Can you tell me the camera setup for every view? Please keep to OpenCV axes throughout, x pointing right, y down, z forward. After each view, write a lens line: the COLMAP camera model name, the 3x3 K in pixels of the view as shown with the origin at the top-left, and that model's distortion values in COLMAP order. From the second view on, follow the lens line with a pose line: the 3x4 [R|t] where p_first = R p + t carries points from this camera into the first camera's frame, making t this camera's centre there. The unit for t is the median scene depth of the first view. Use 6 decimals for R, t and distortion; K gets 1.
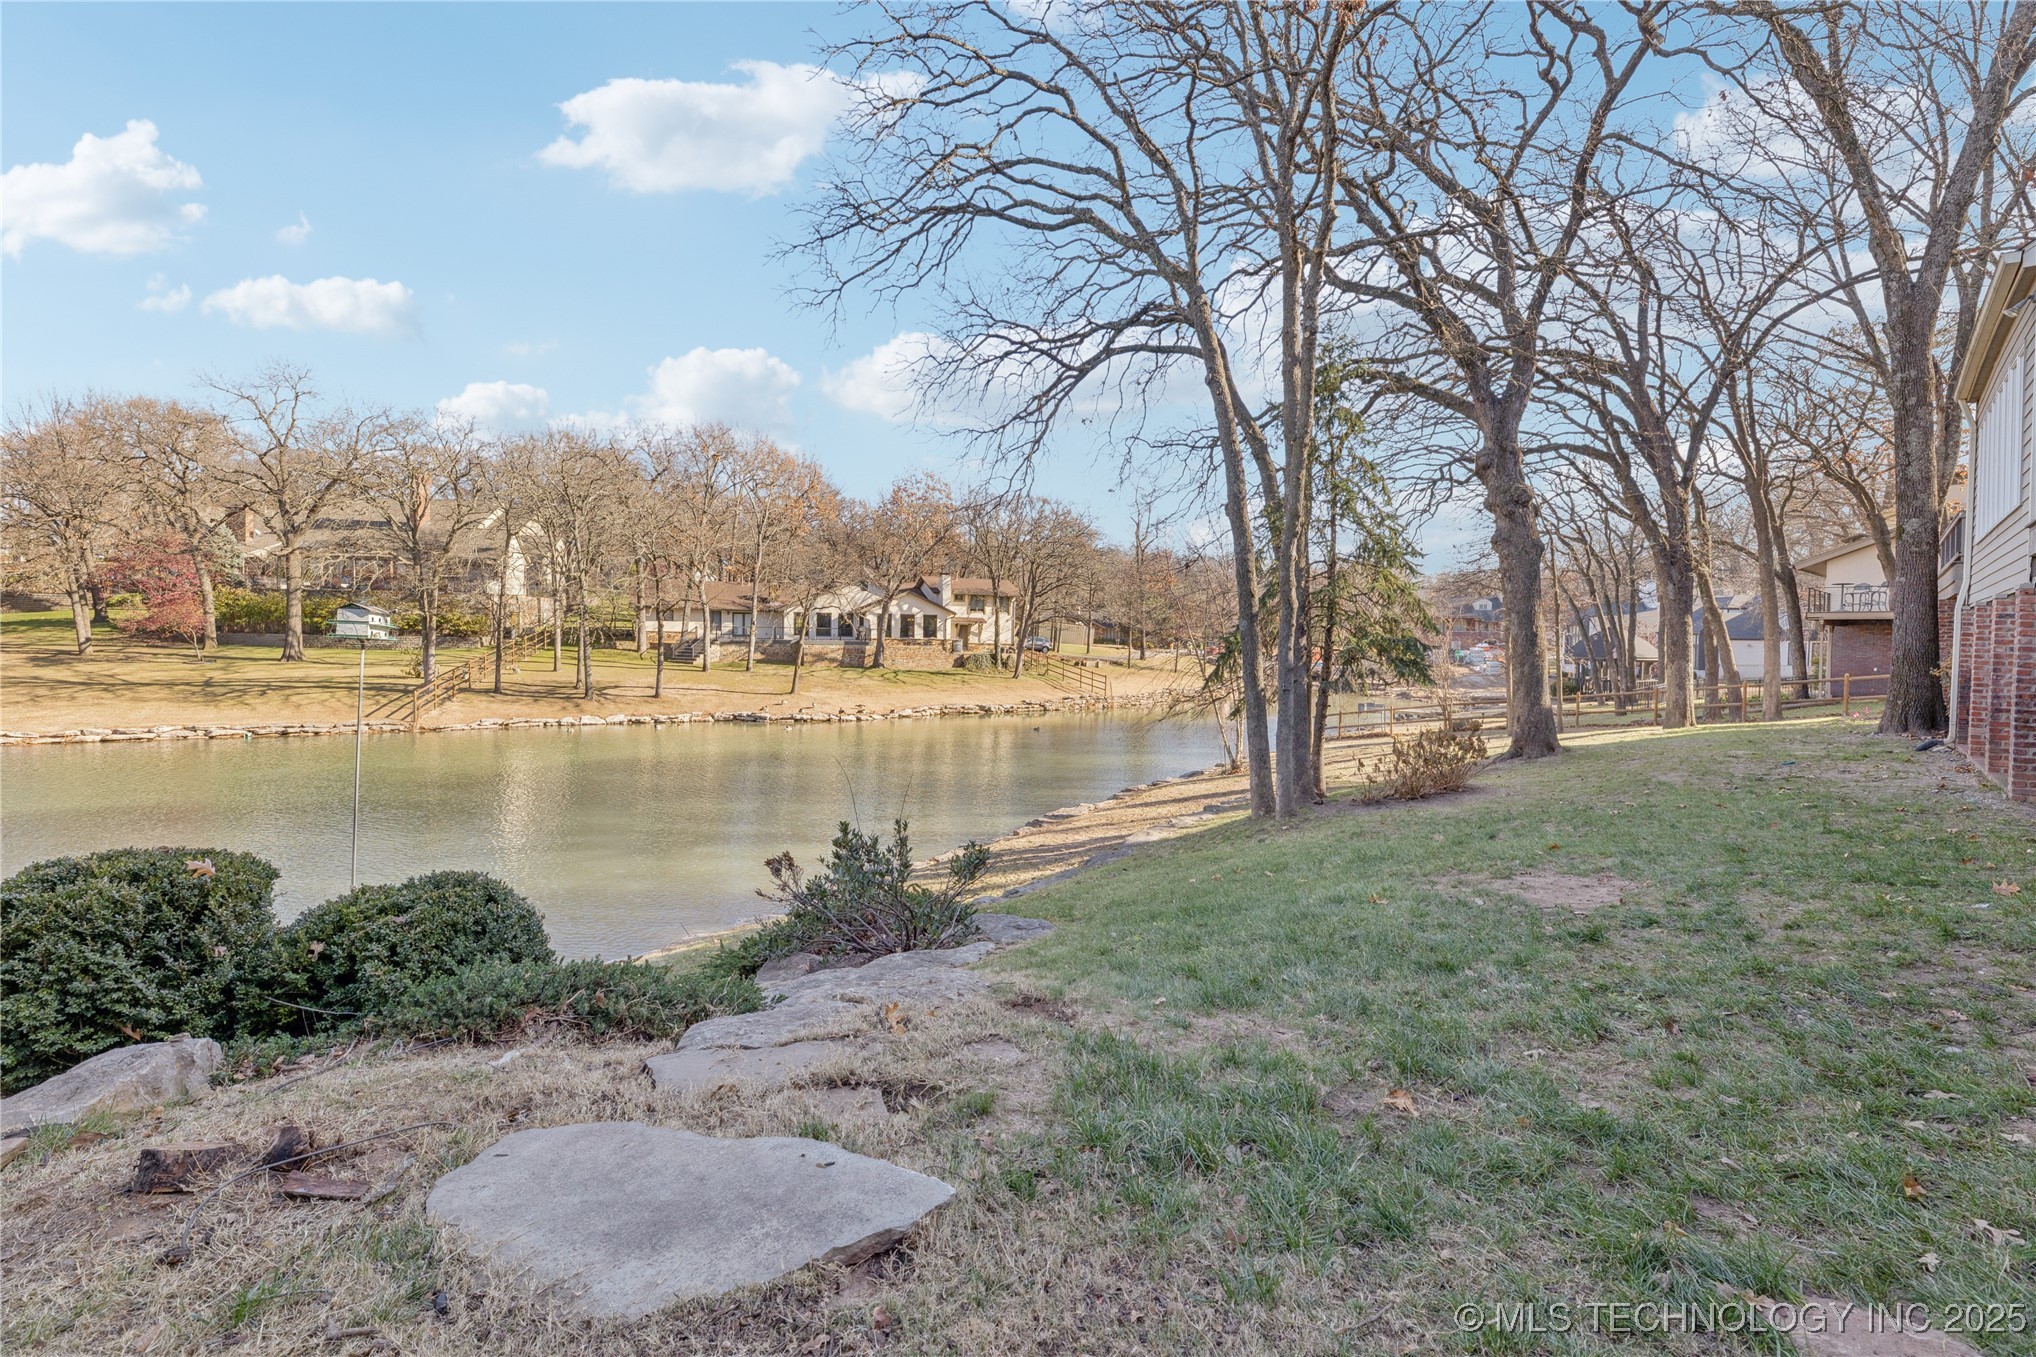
lens RADIAL K [[839.5, 0, 1018.0], [0, 839.5, 678.5], [0, 0, 1]] dist [-0.000906, 0.000234]
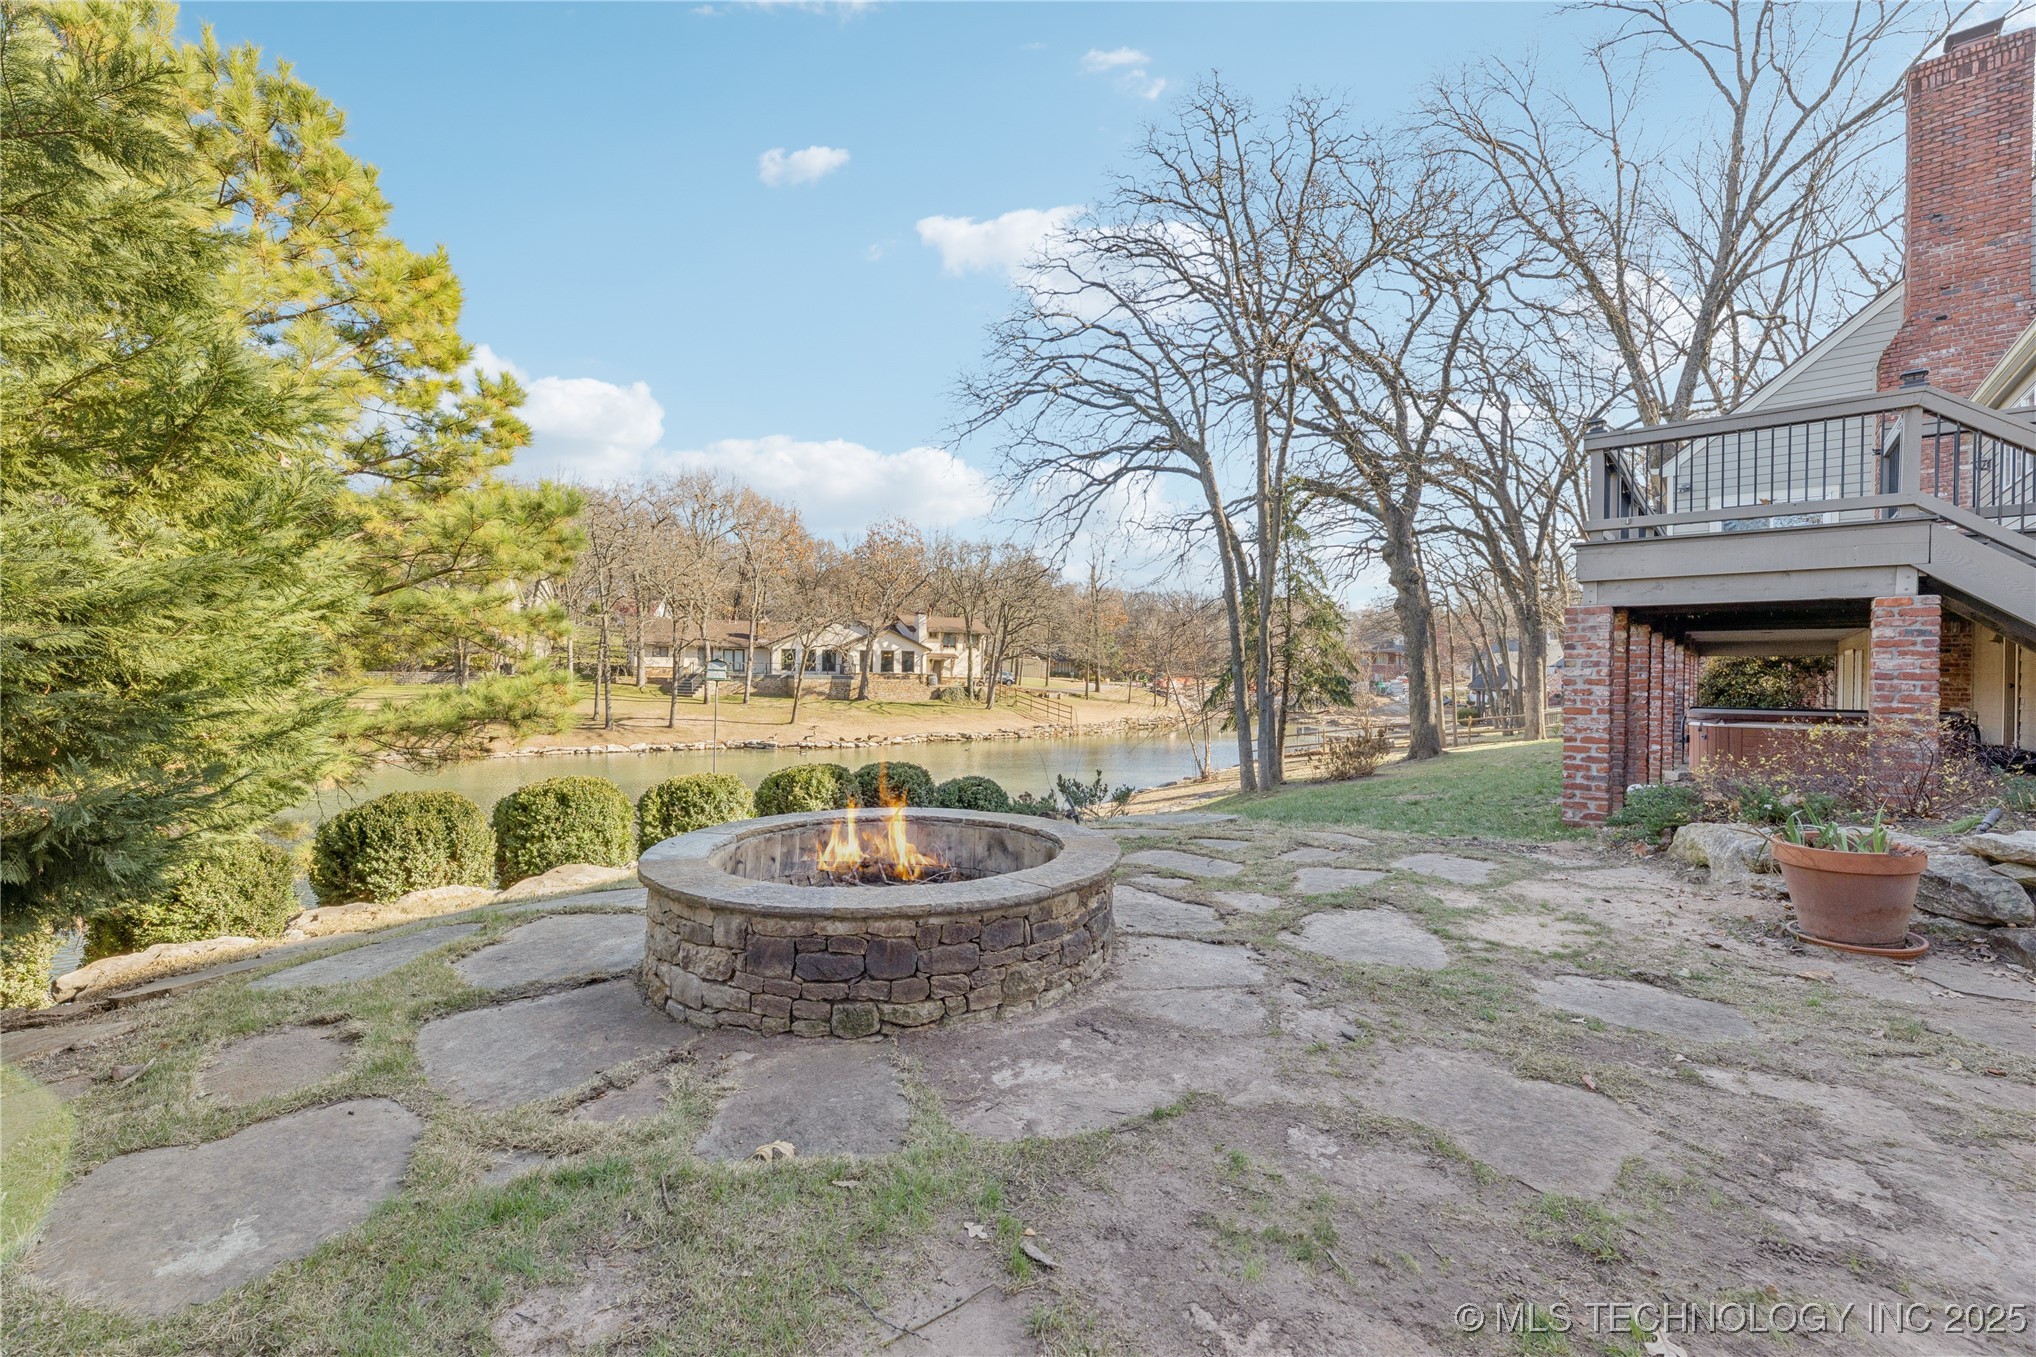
lens RADIAL K [[846.9, 0, 1014.6], [0, 846.9, 694.7], [0, 0, 1]] dist [-0.000662, -0.000091]
pose [[0.997295, -0.003707, 0.073406, -0.064439], [0.005121, 0.999805, -0.019074, 0.002881], [-0.073321, 0.019398, 0.997120, -0.134508]]
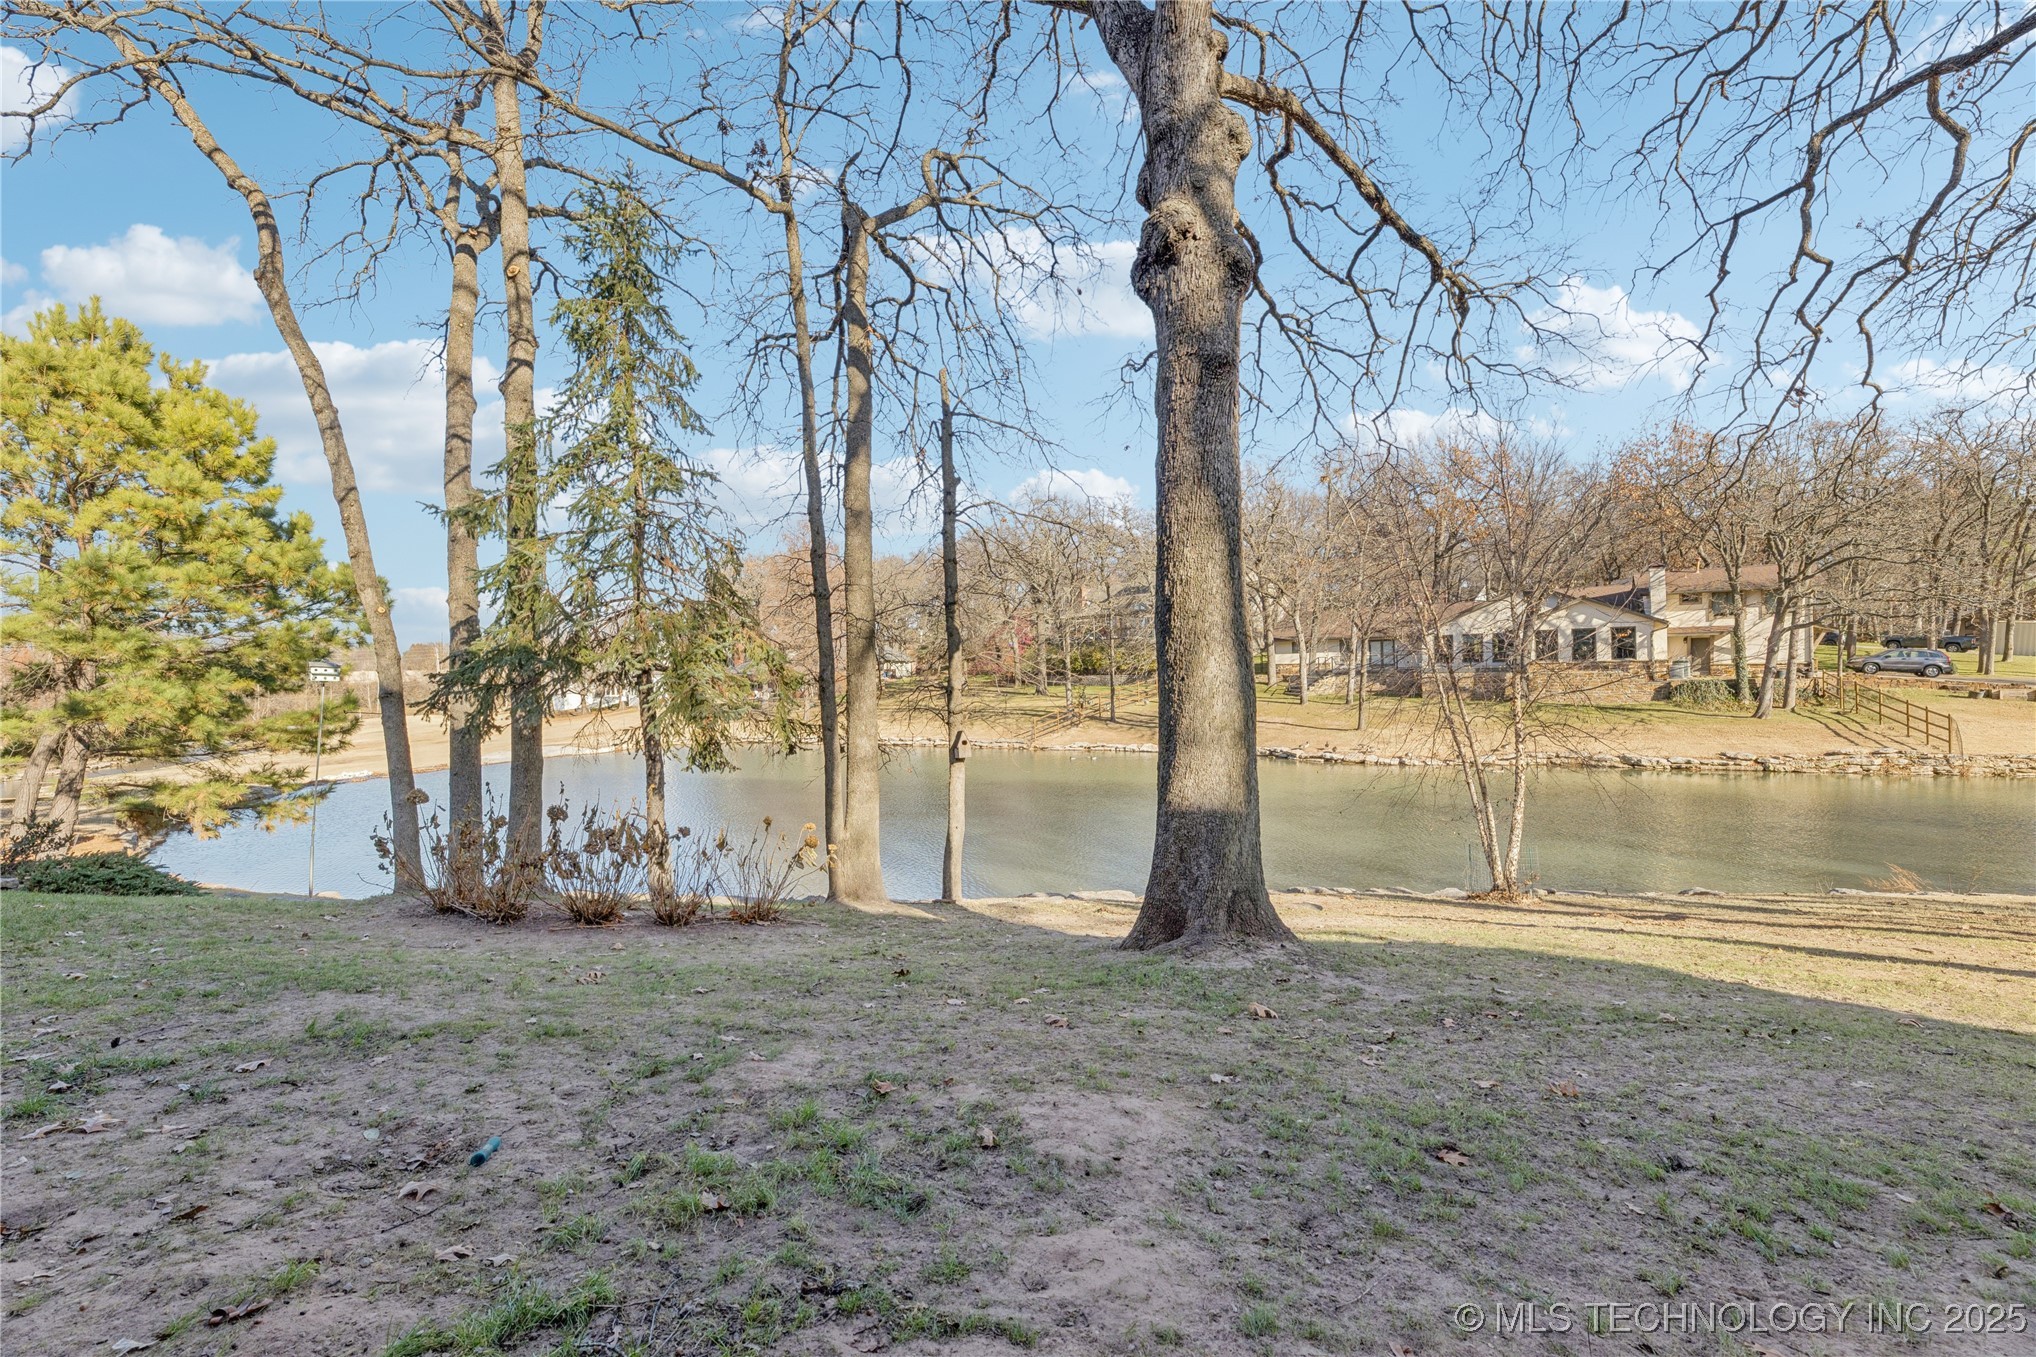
lens RADIAL K [[839.5, 0, 1018.0], [0, 839.5, 678.5], [0, 0, 1]] dist [-0.000906, 0.000234]
pose [[0.522816, -0.021043, -0.852186, 0.313252], [-0.013189, 0.999376, -0.032769, -0.002426], [0.852344, 0.028372, 0.522212, 0.256978]]
